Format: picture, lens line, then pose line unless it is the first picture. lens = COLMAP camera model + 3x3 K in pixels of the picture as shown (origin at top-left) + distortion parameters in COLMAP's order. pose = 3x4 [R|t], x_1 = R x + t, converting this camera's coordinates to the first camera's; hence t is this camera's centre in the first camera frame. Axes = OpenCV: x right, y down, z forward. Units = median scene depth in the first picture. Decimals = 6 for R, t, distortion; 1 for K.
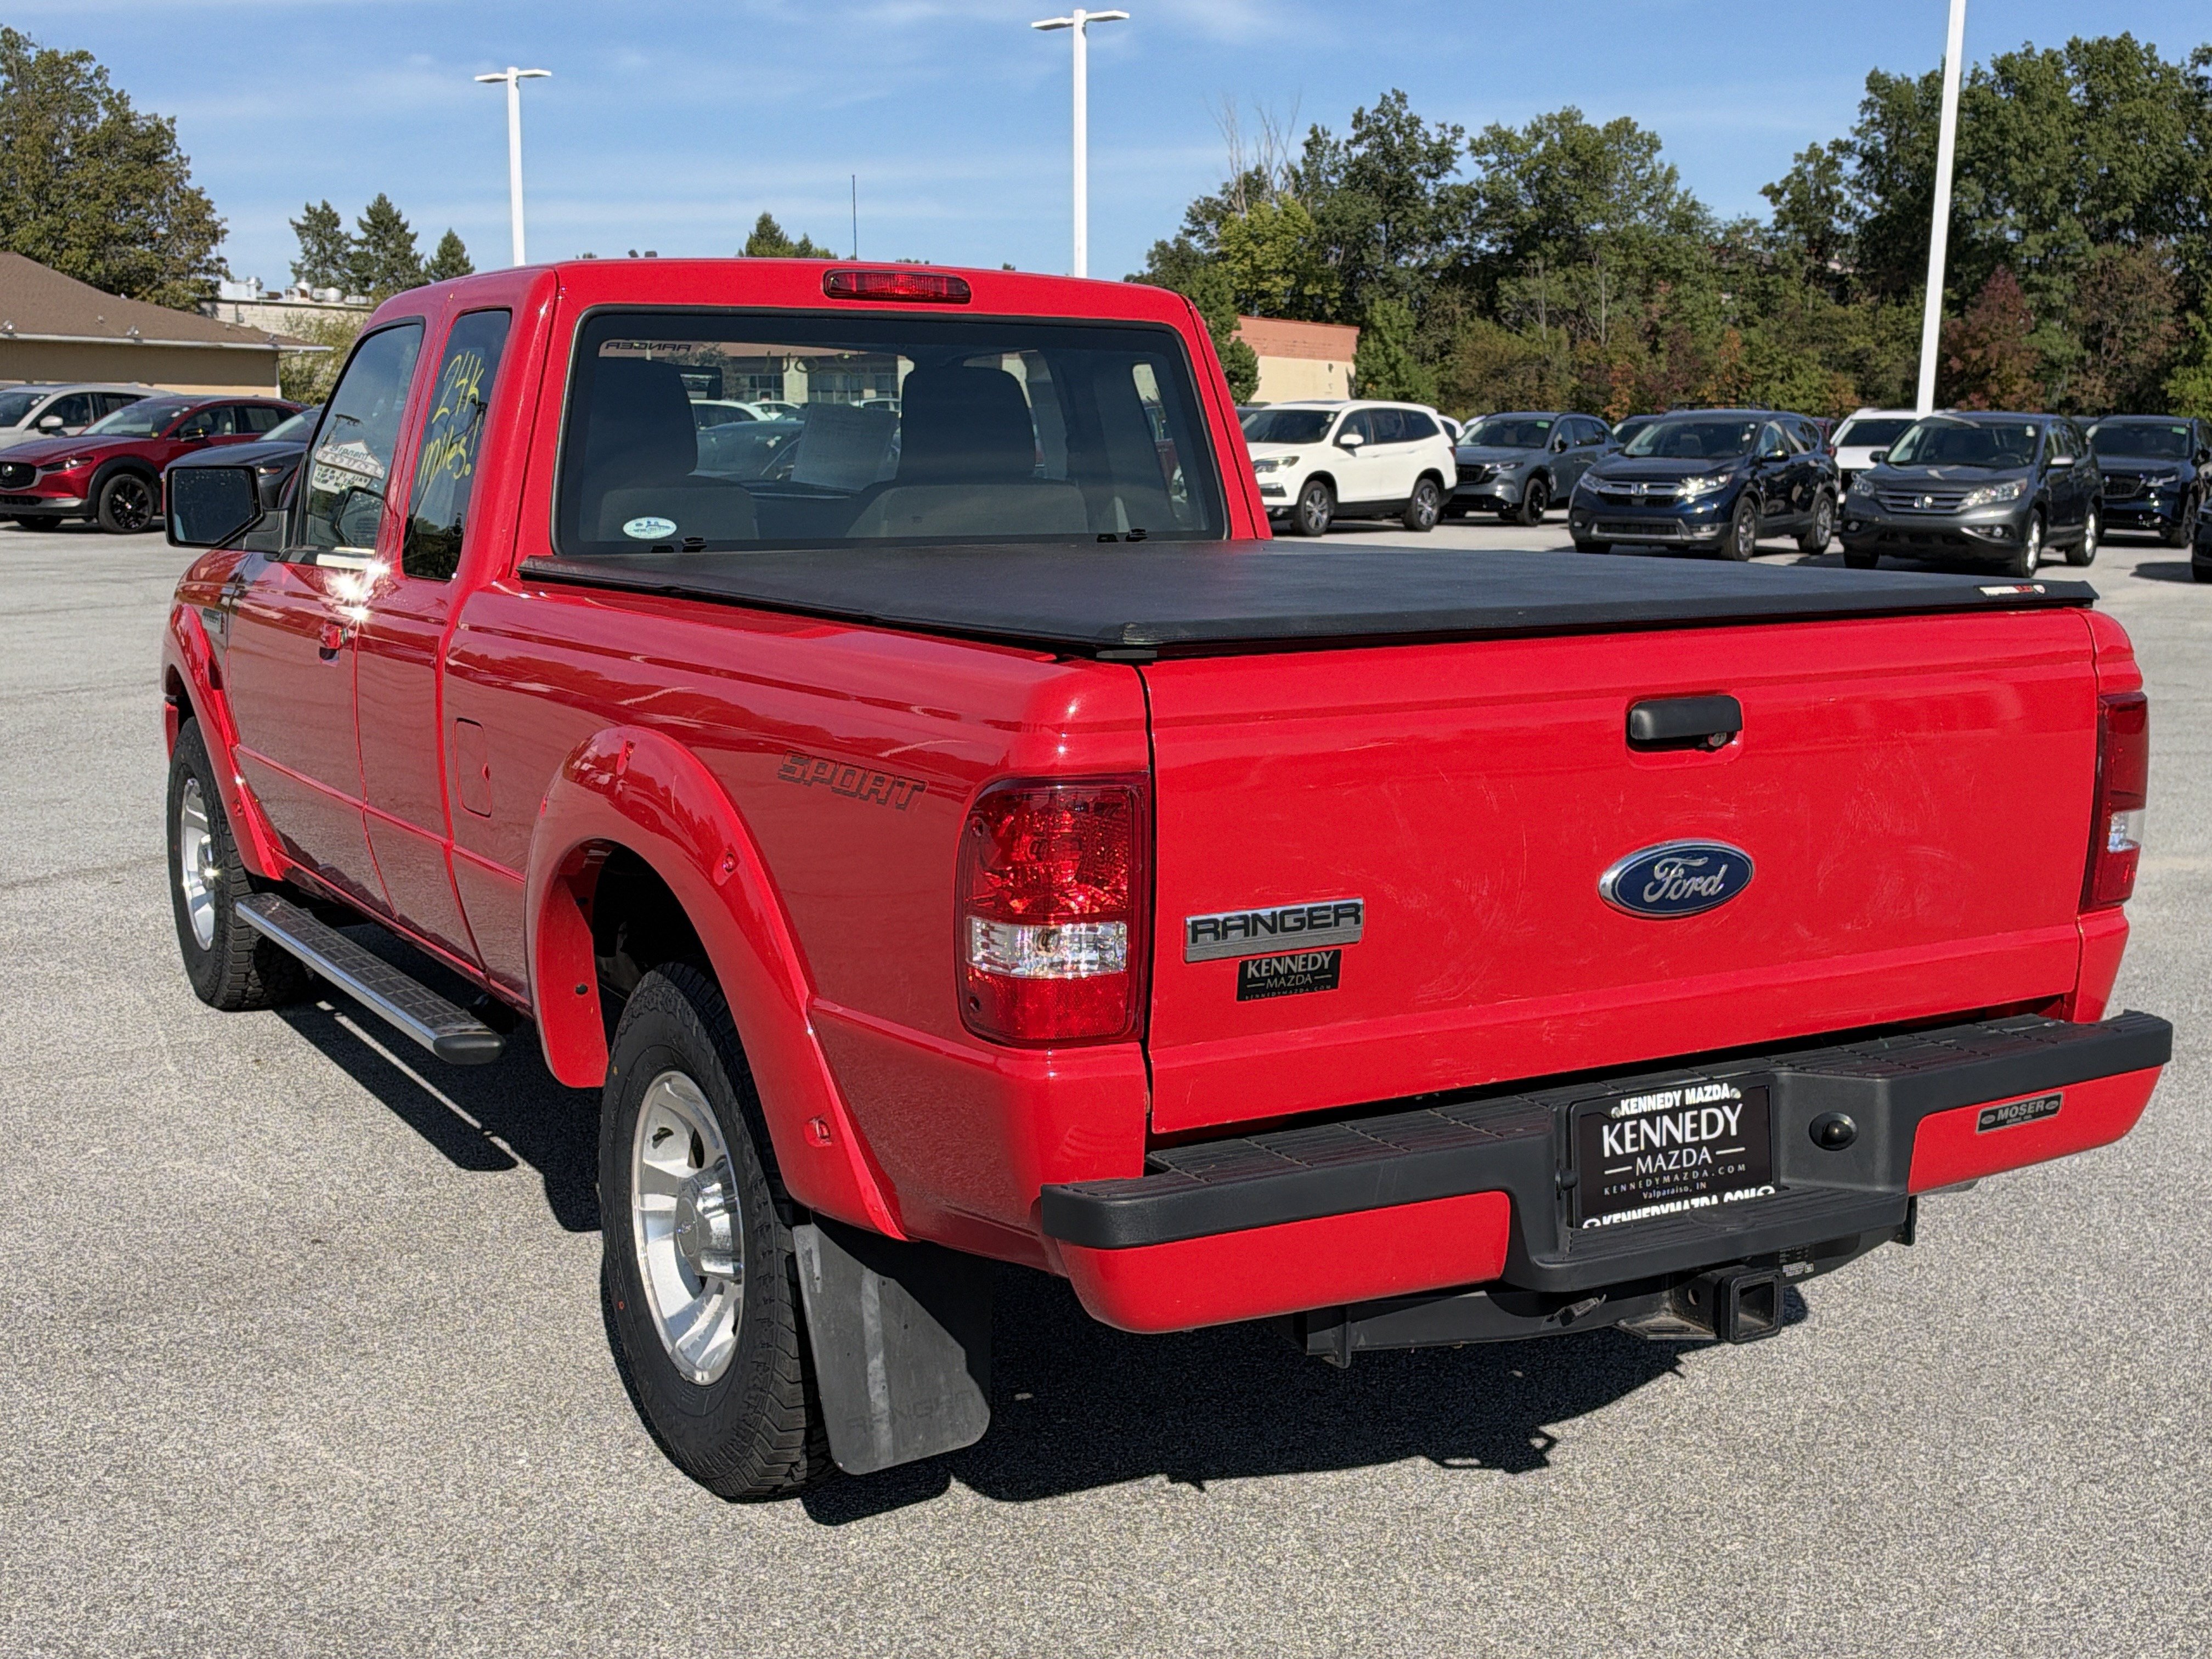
lens RADIAL K [[2503.3, 0, 1106.0], [0, 2503.3, 829.5], [0, 0, 1]] dist [0.203330, -0.518439]
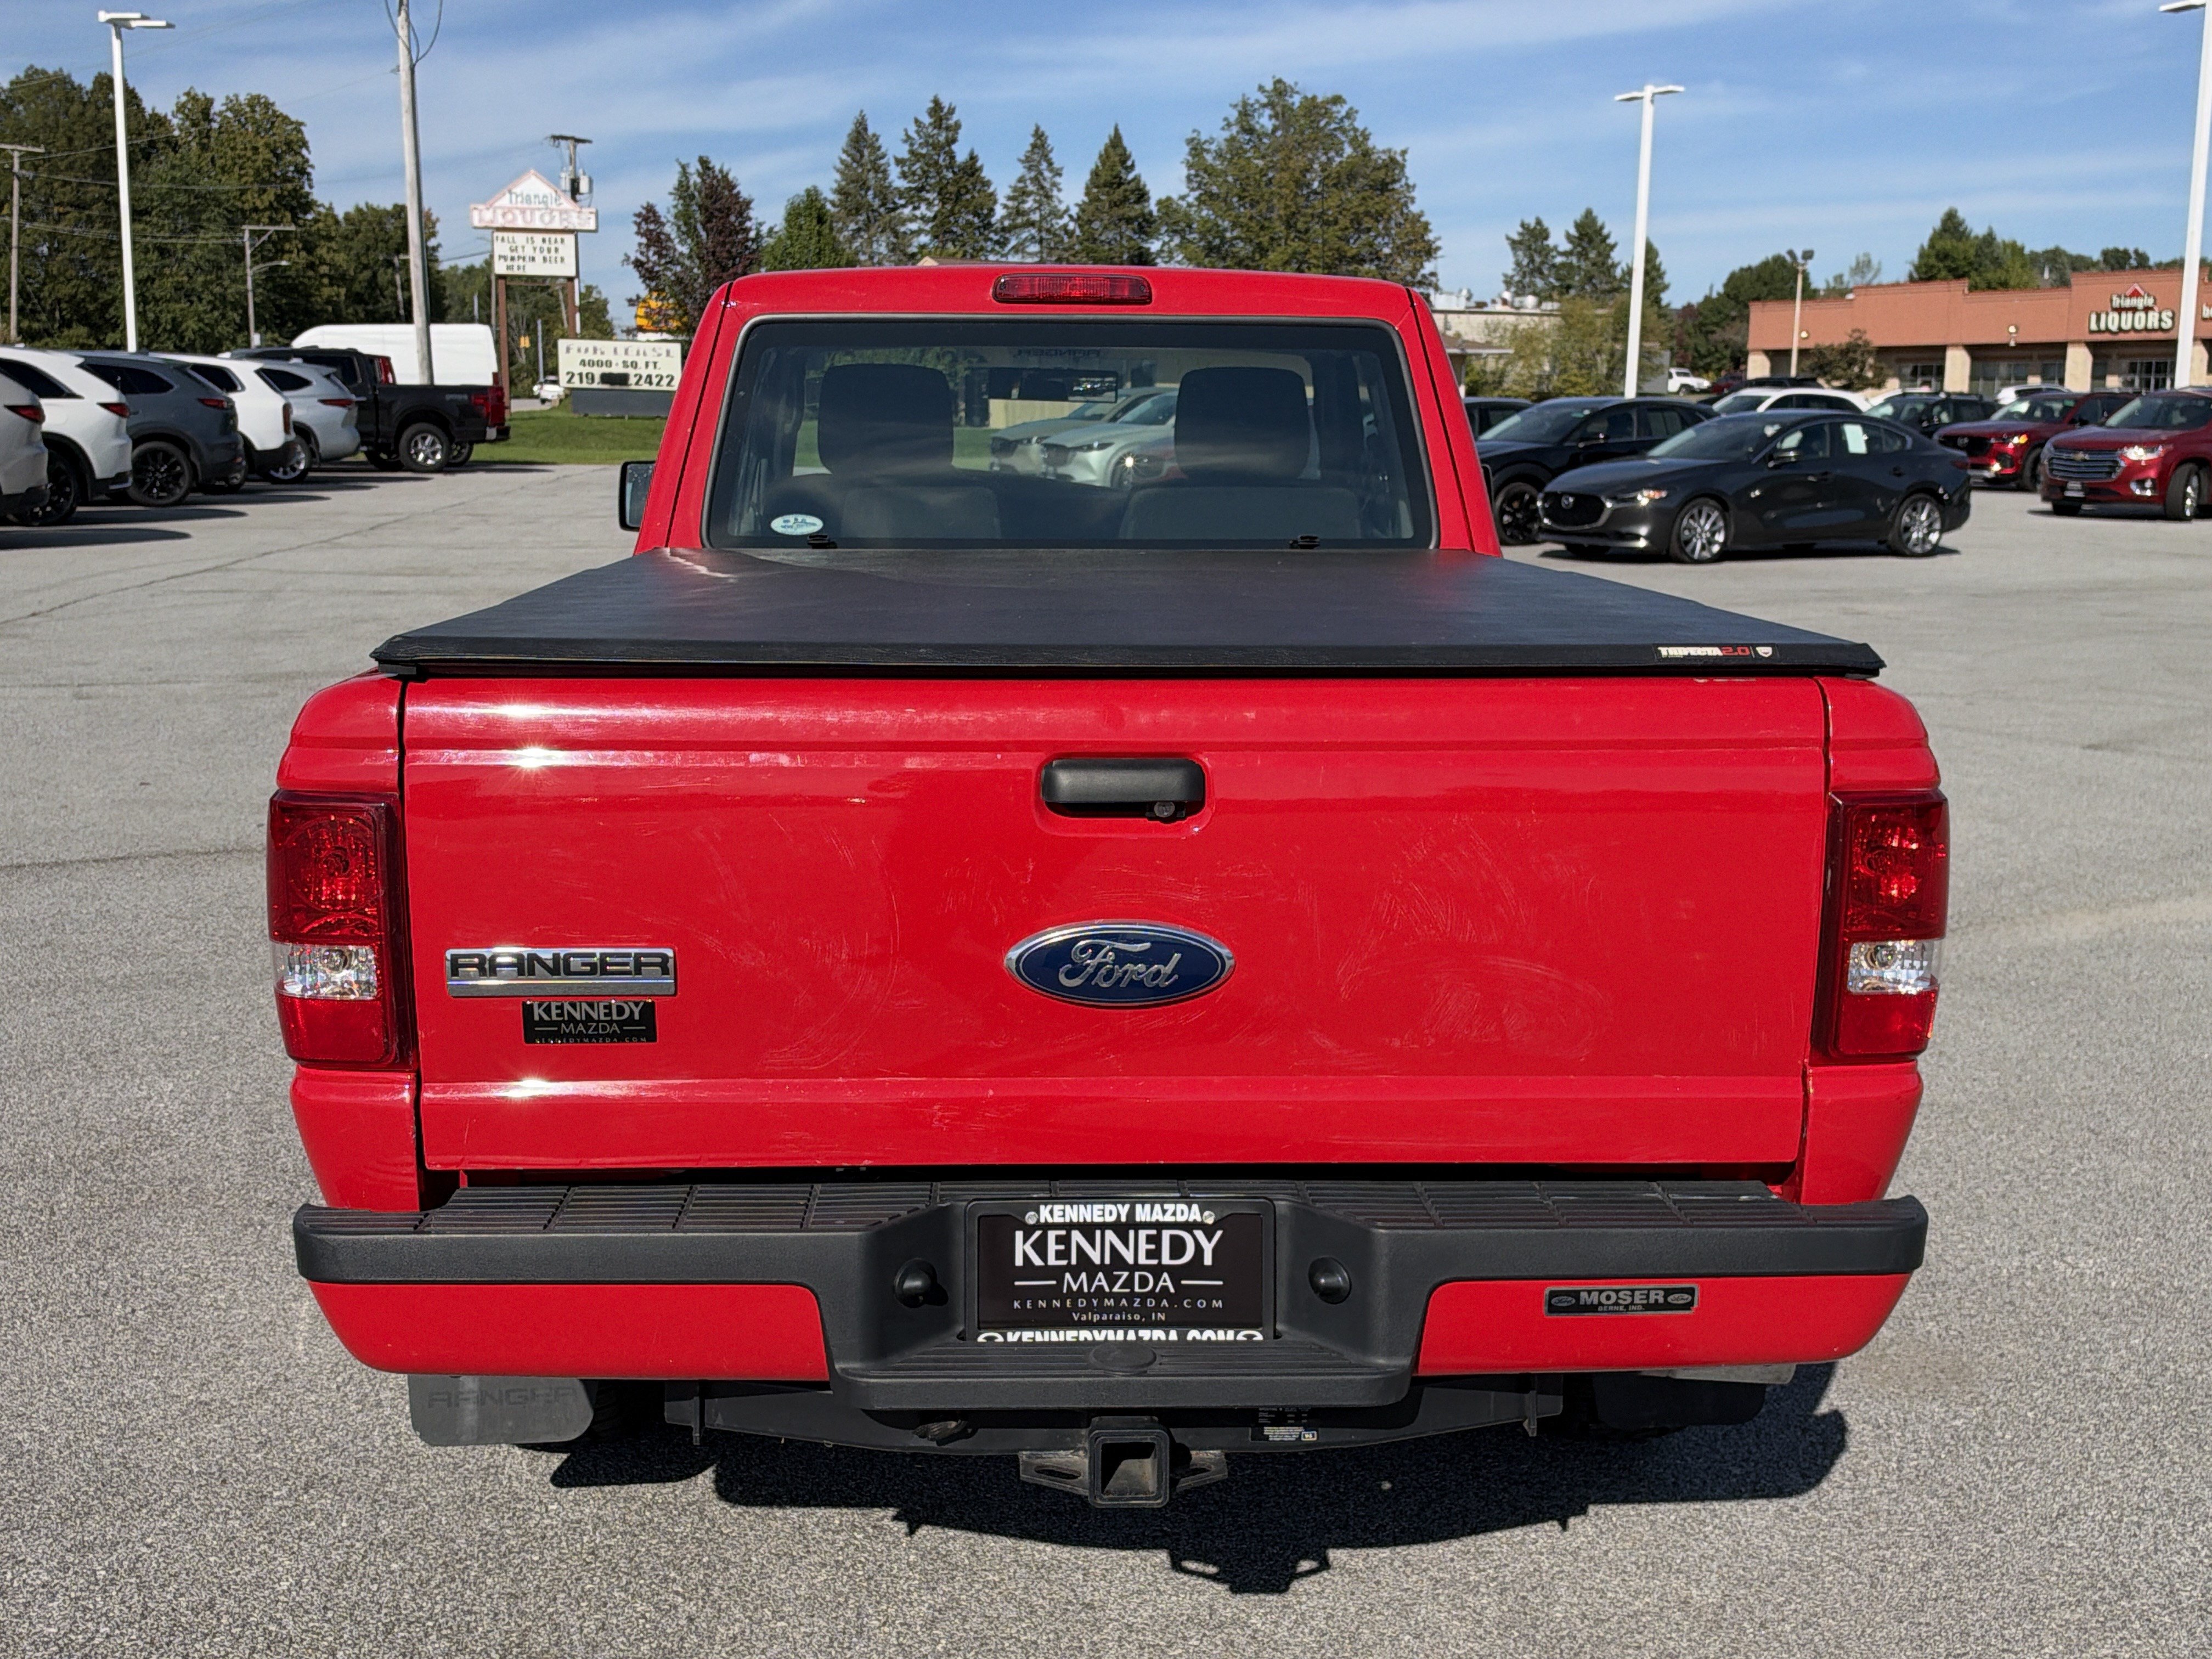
lens RADIAL K [[2270.3, 0, 1098.4], [0, 2270.3, 834.3], [0, 0, 1]] dist [0.213686, -0.521404]
pose [[0.884671, 0.087861, -0.457862, 0.547761], [-0.078104, 0.996133, 0.040242, -0.053522], [0.459627, 0.000160, 0.888112, 0.282059]]
